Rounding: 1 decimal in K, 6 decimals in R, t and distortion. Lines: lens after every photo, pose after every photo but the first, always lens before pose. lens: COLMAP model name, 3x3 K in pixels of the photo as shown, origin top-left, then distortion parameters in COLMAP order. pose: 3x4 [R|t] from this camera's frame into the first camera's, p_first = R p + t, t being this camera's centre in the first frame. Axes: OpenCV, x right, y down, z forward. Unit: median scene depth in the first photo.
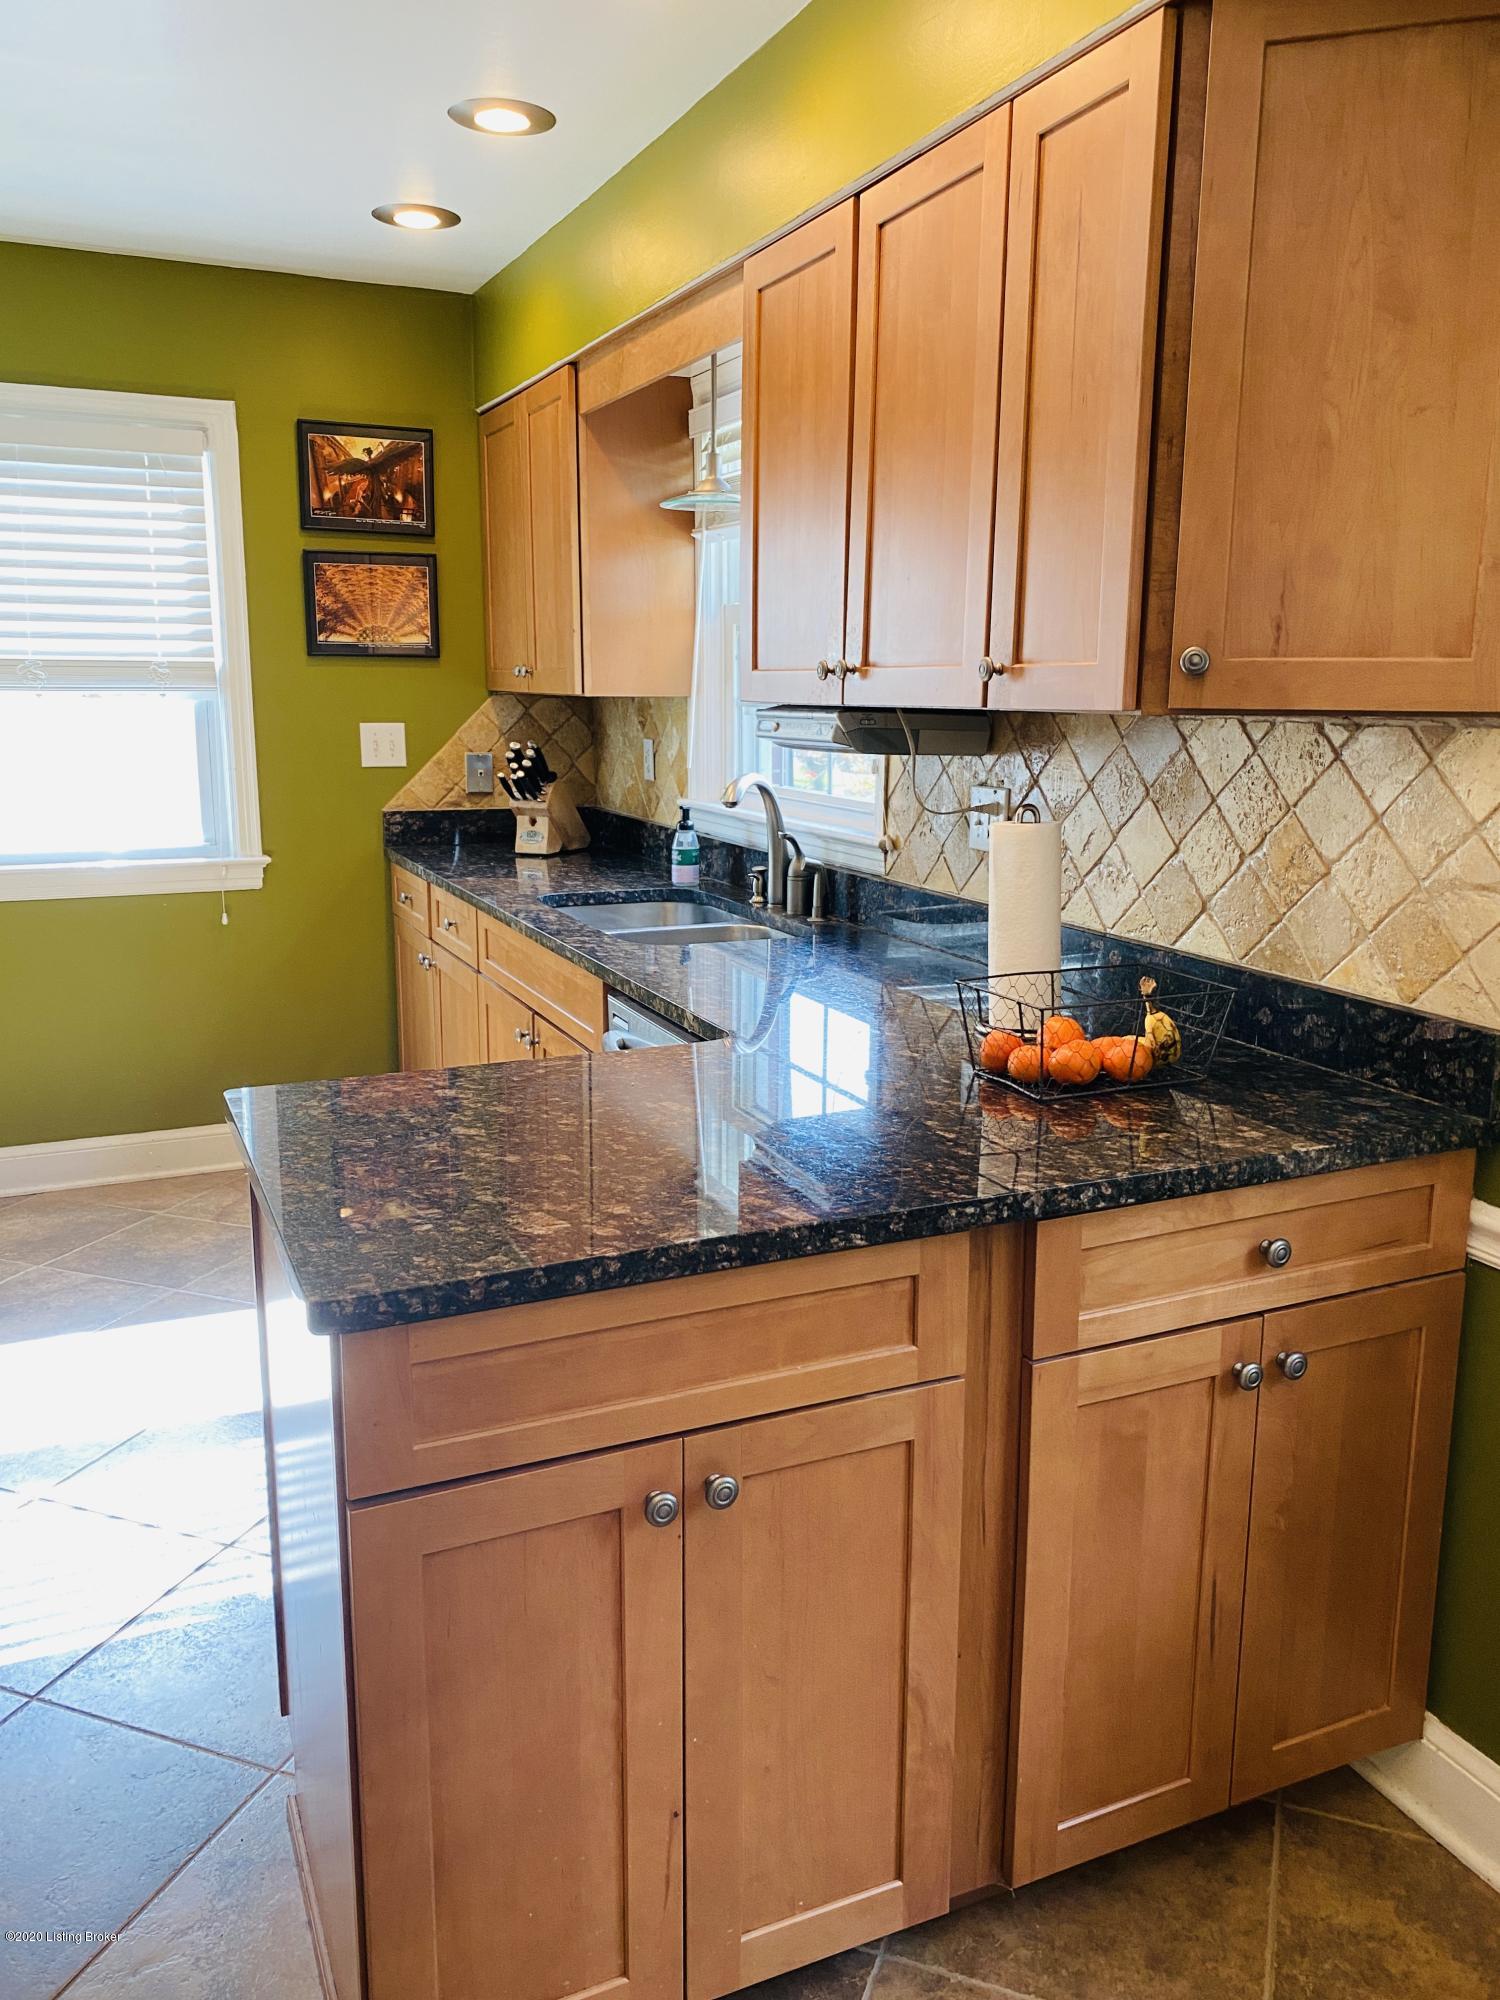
lens RADIAL K [[1544.0, 0, 753.8], [0, 1544.0, 992.1], [0, 0, 1]] dist [0.002945, 0.000262]
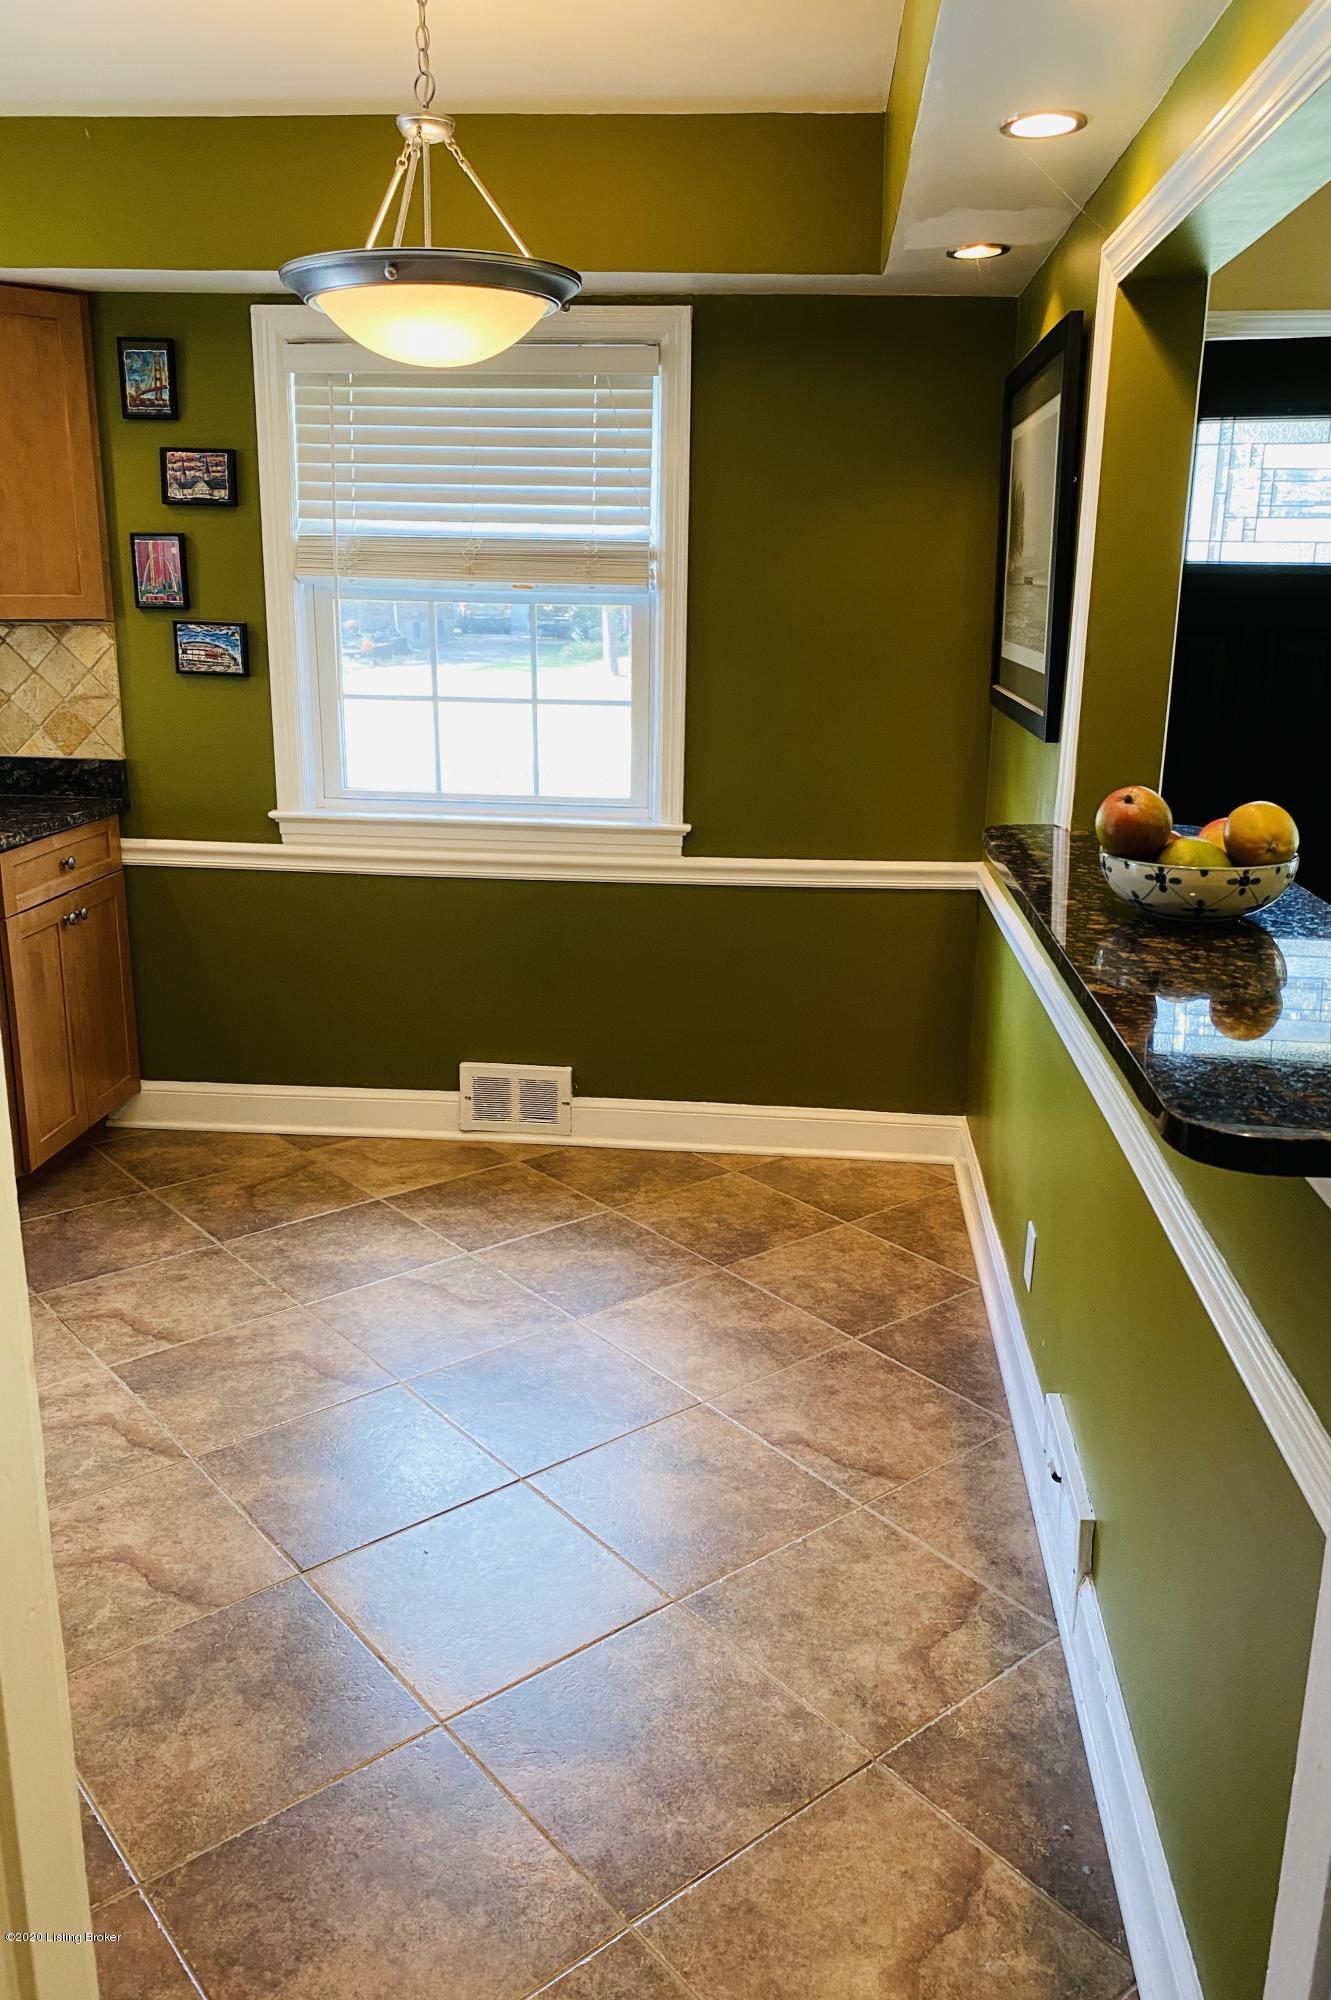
lens RADIAL K [[1519.7, 0, 665.4], [0, 1519.7, 997.5], [0, 0, 1]] dist [-0.002846, -0.000770]
pose [[0.499520, -0.225009, 0.836571, -1.049587], [0.158433, 0.973121, 0.167135, 0.117267], [-0.851692, 0.049053, 0.521742, -0.829742]]
